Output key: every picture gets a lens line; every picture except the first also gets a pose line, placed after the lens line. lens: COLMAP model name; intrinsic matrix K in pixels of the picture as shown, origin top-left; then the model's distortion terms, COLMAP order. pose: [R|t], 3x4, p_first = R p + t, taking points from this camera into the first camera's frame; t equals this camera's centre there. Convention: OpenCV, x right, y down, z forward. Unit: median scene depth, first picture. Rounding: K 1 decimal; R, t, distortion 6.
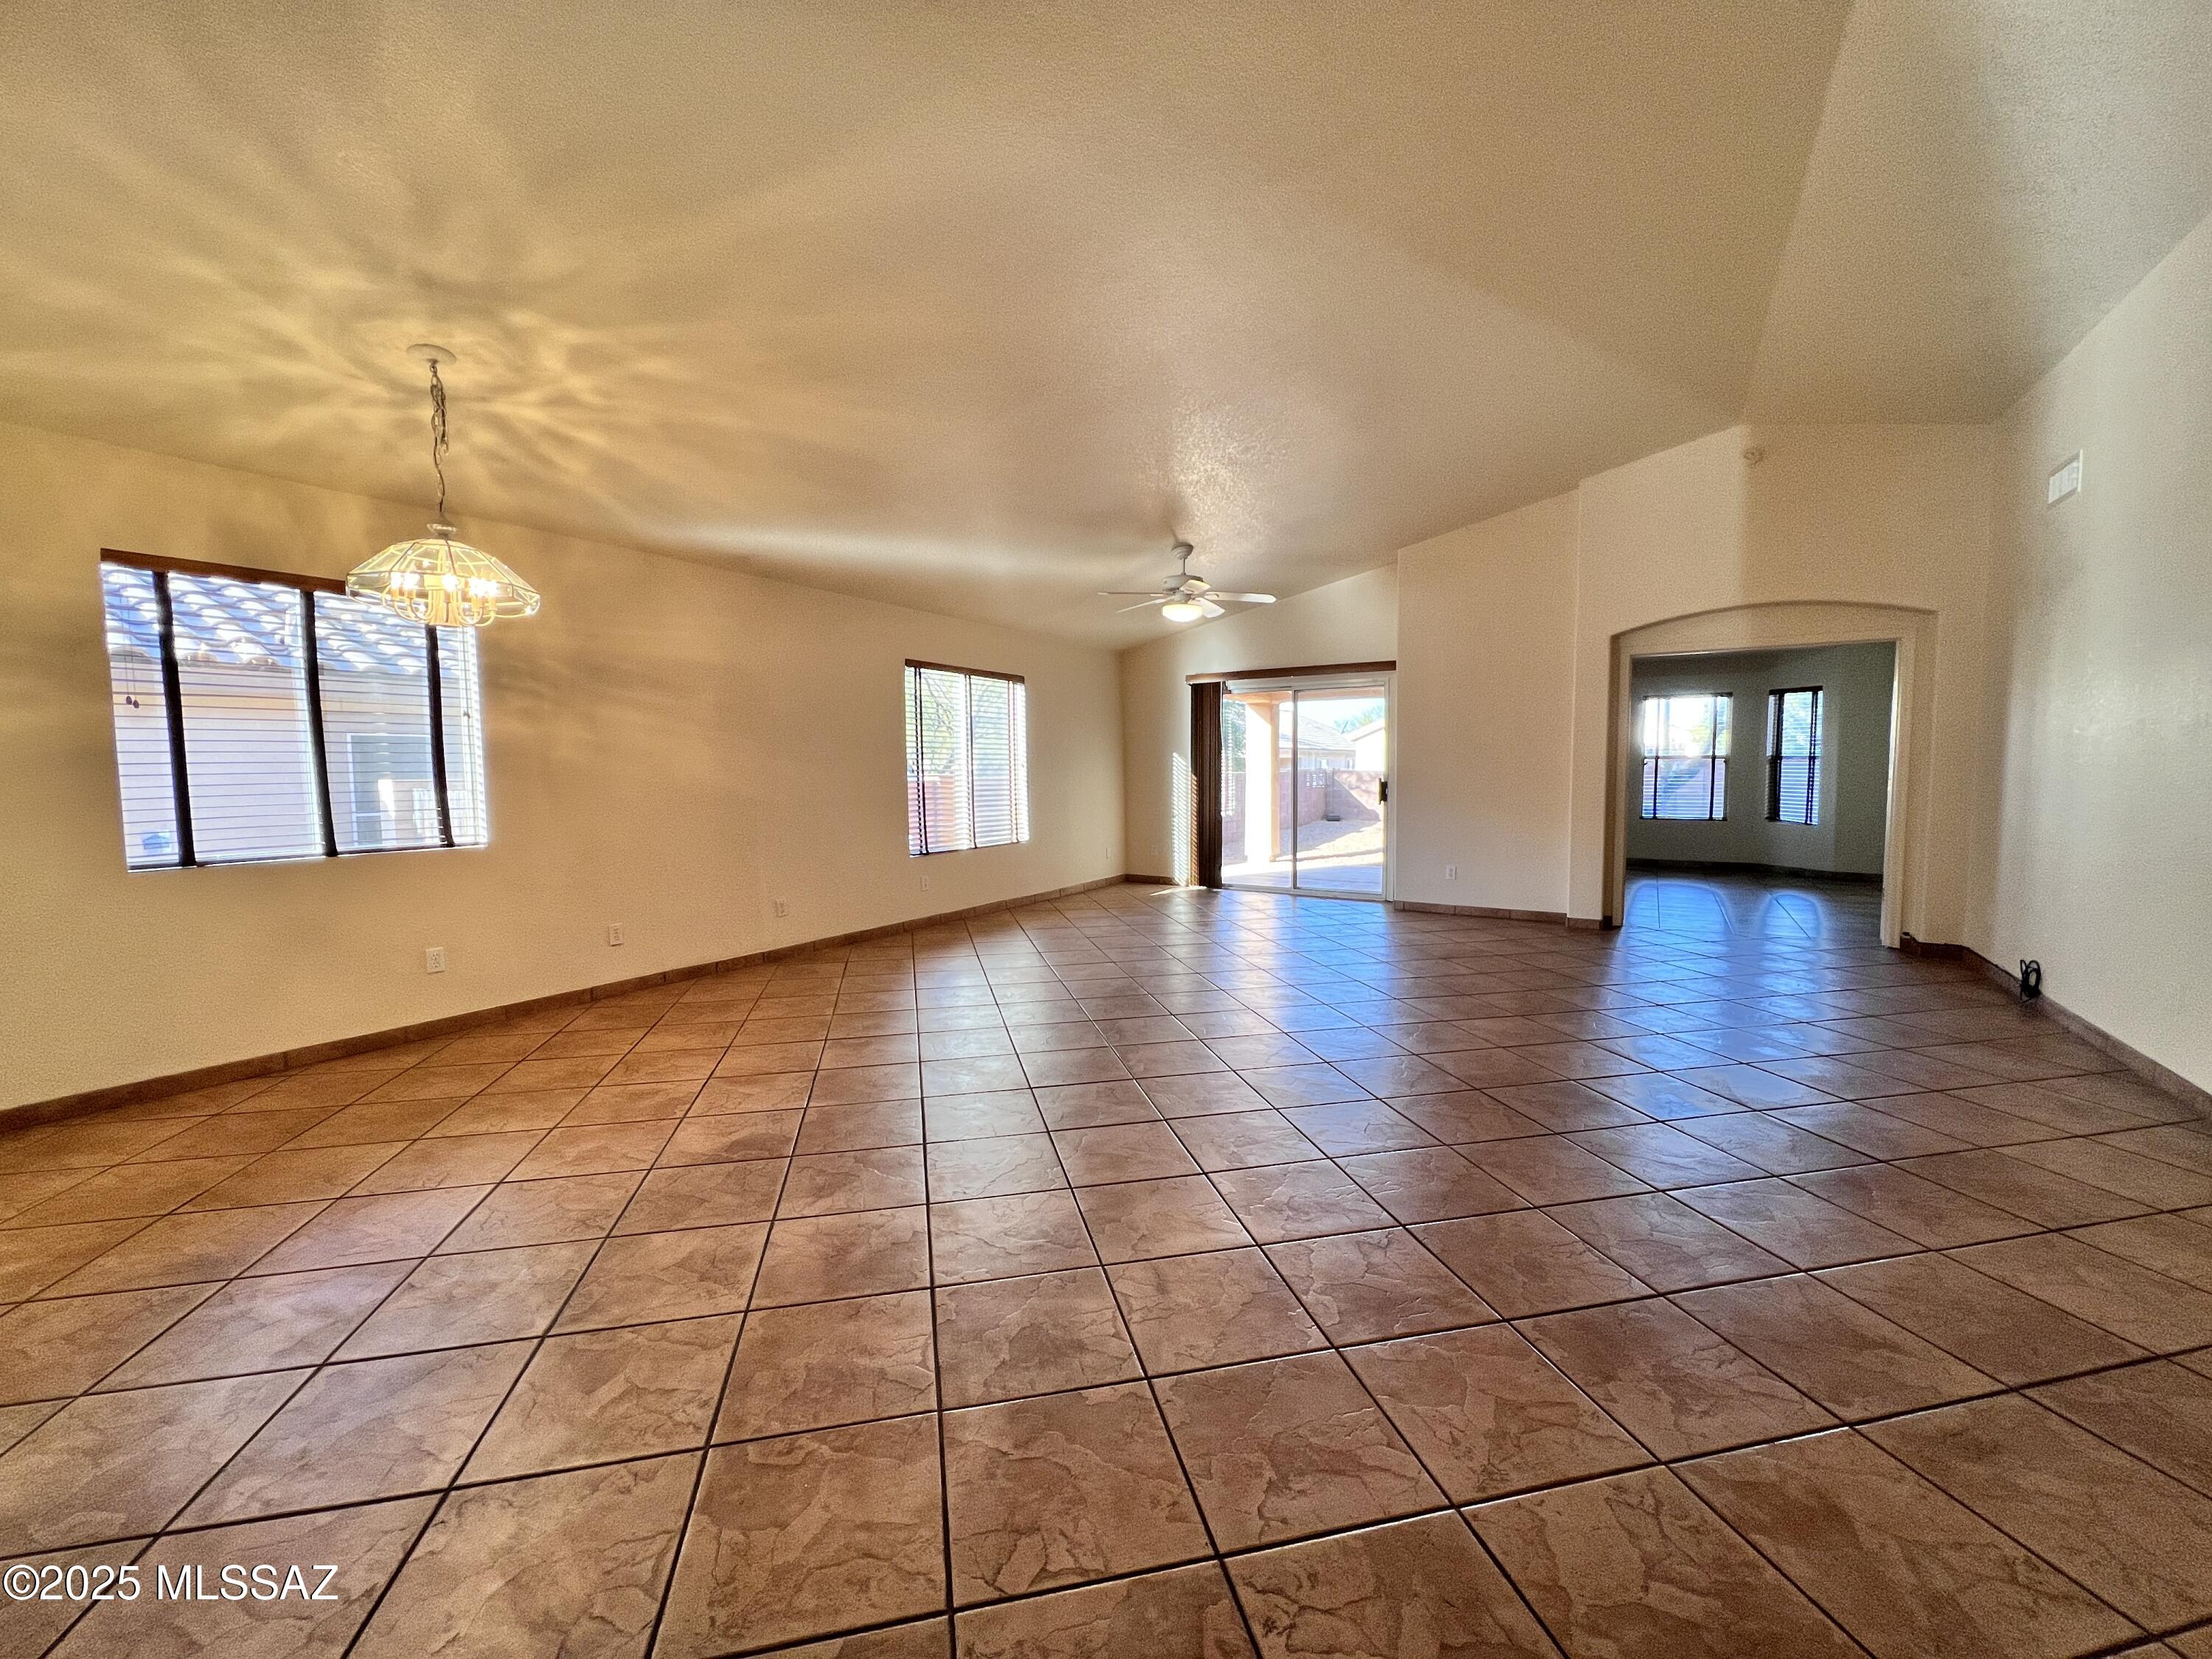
lens RADIAL K [[883.2, 0, 1128.2], [0, 883.2, 839.6], [0, 0, 1]] dist [-0.001033, -0.000324]
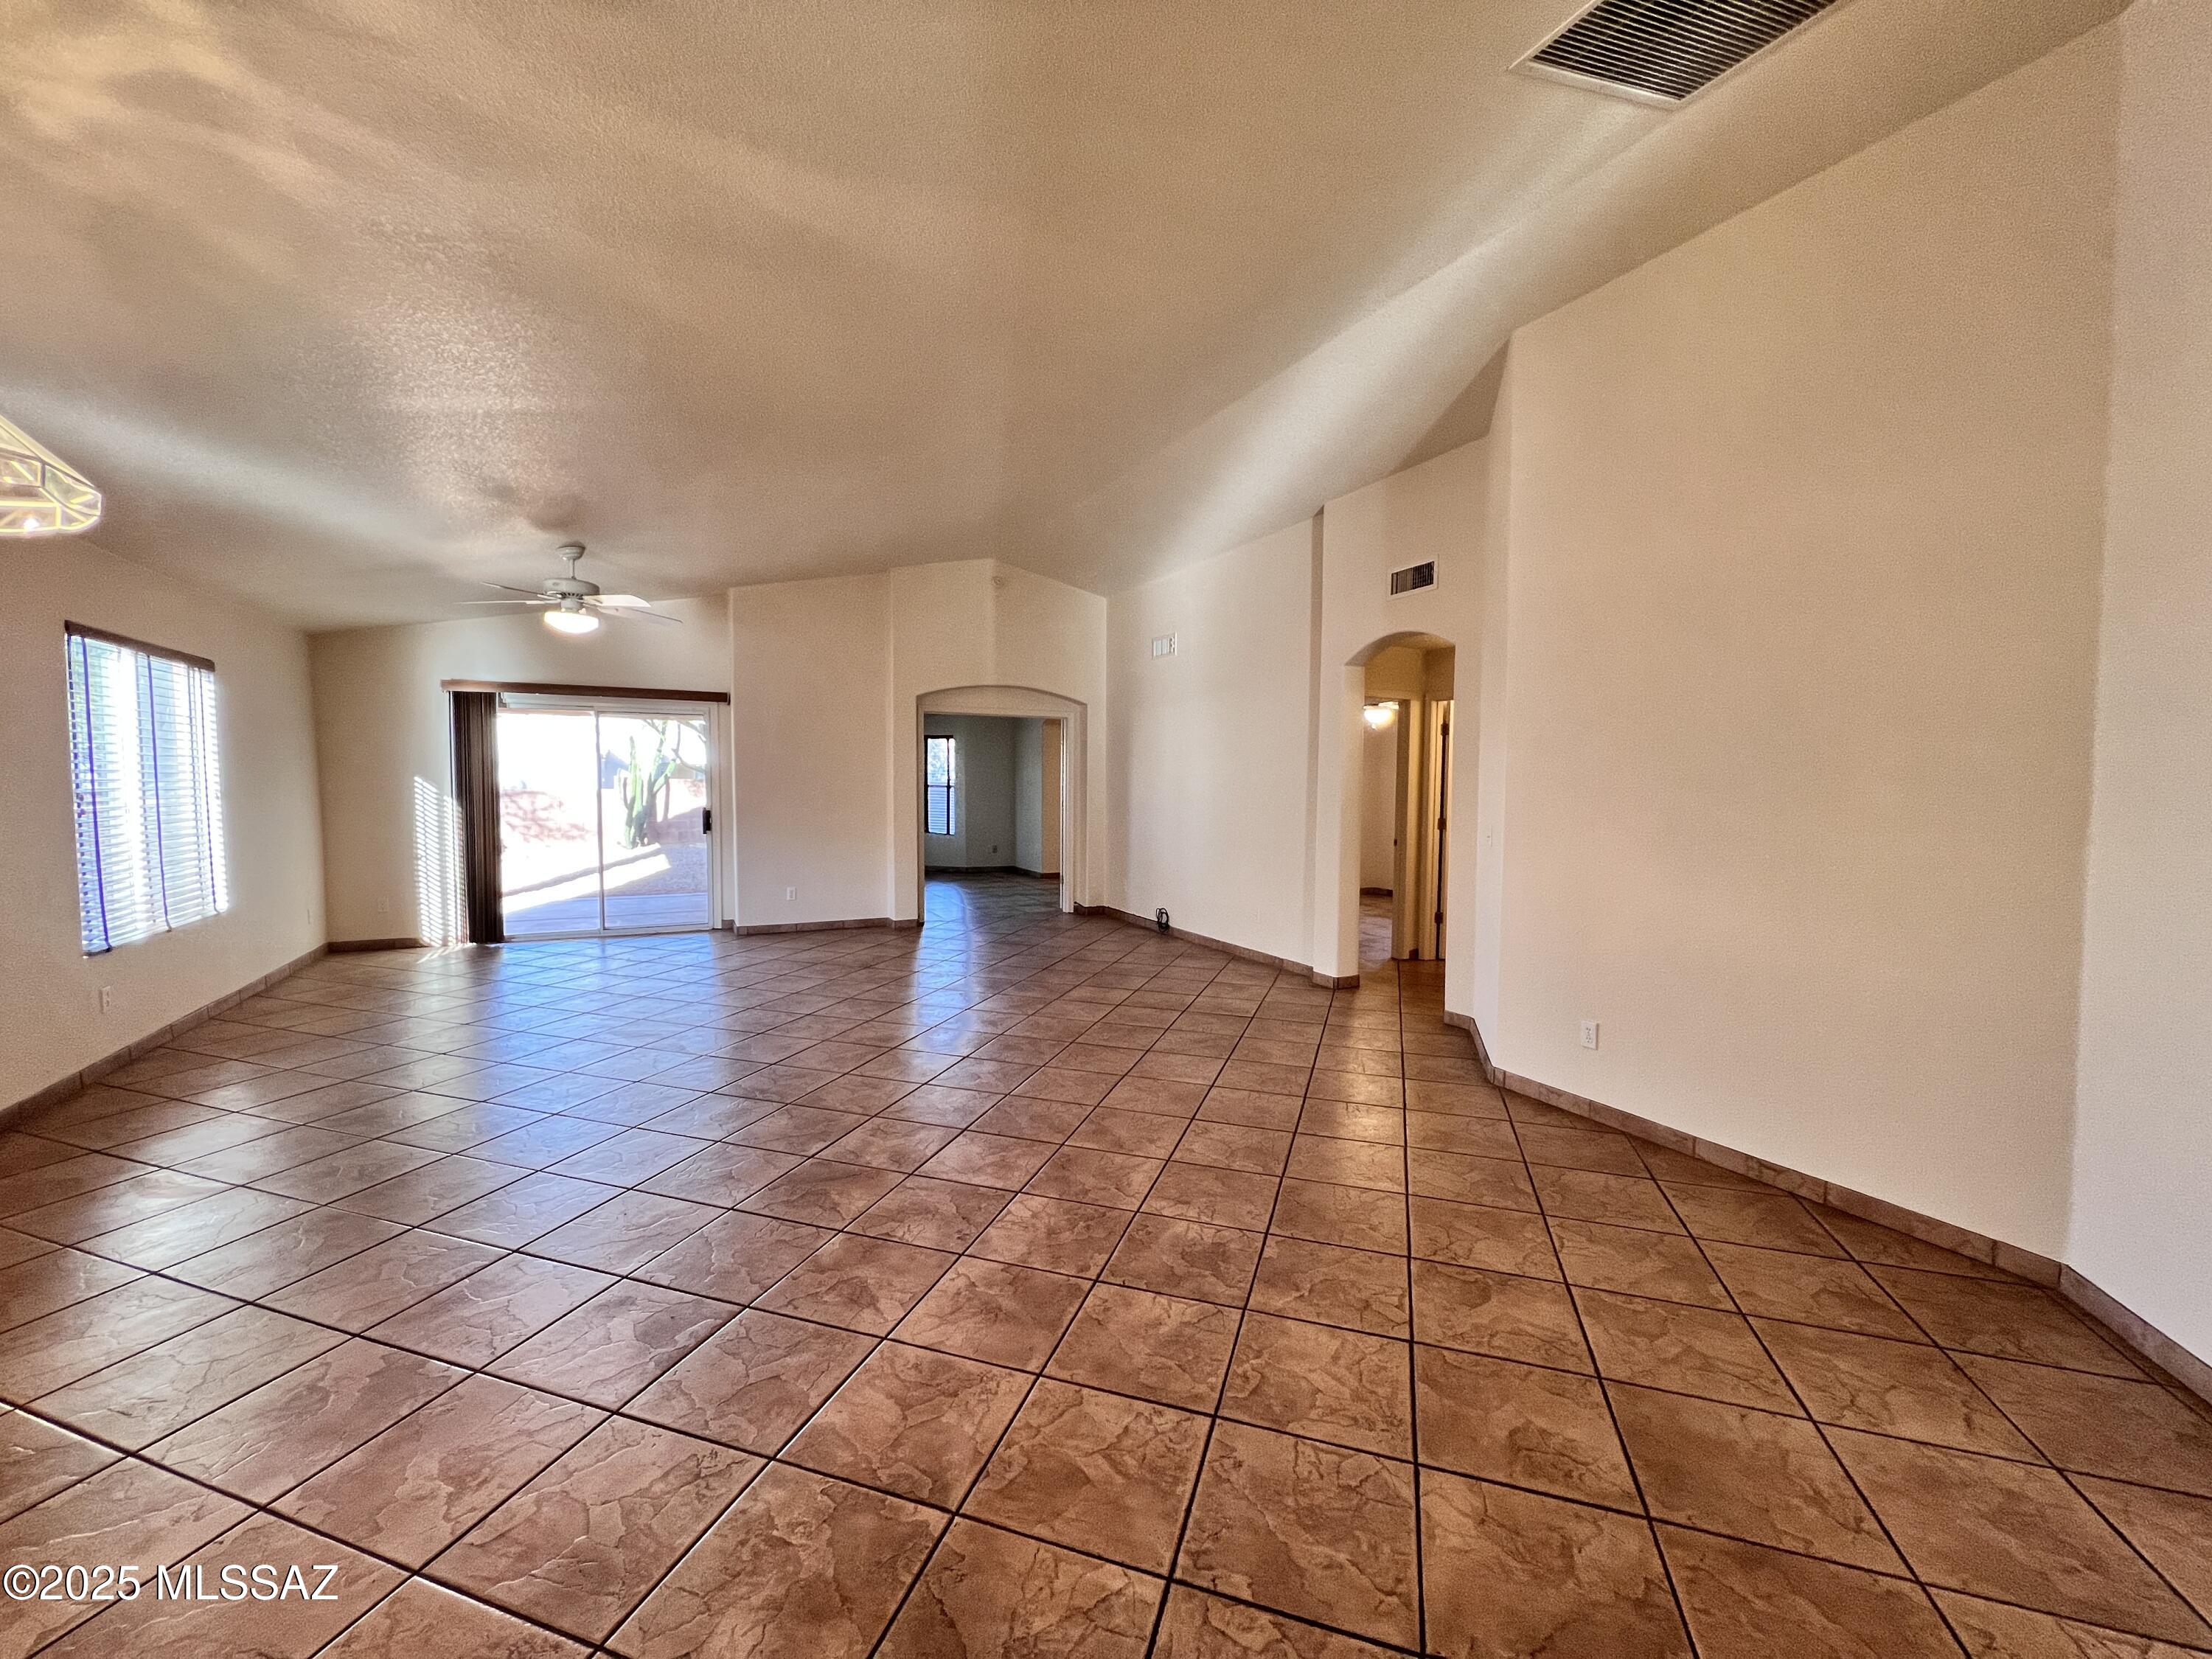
lens RADIAL K [[883.2, 0, 1093.4], [0, 883.2, 835.1], [0, 0, 1]] dist [-0.001033, -0.000324]
pose [[0.517955, -0.041576, 0.854397, -0.400816], [0.057198, 0.998266, 0.013902, -0.031866], [-0.853493, 0.041669, 0.519435, 0.125838]]
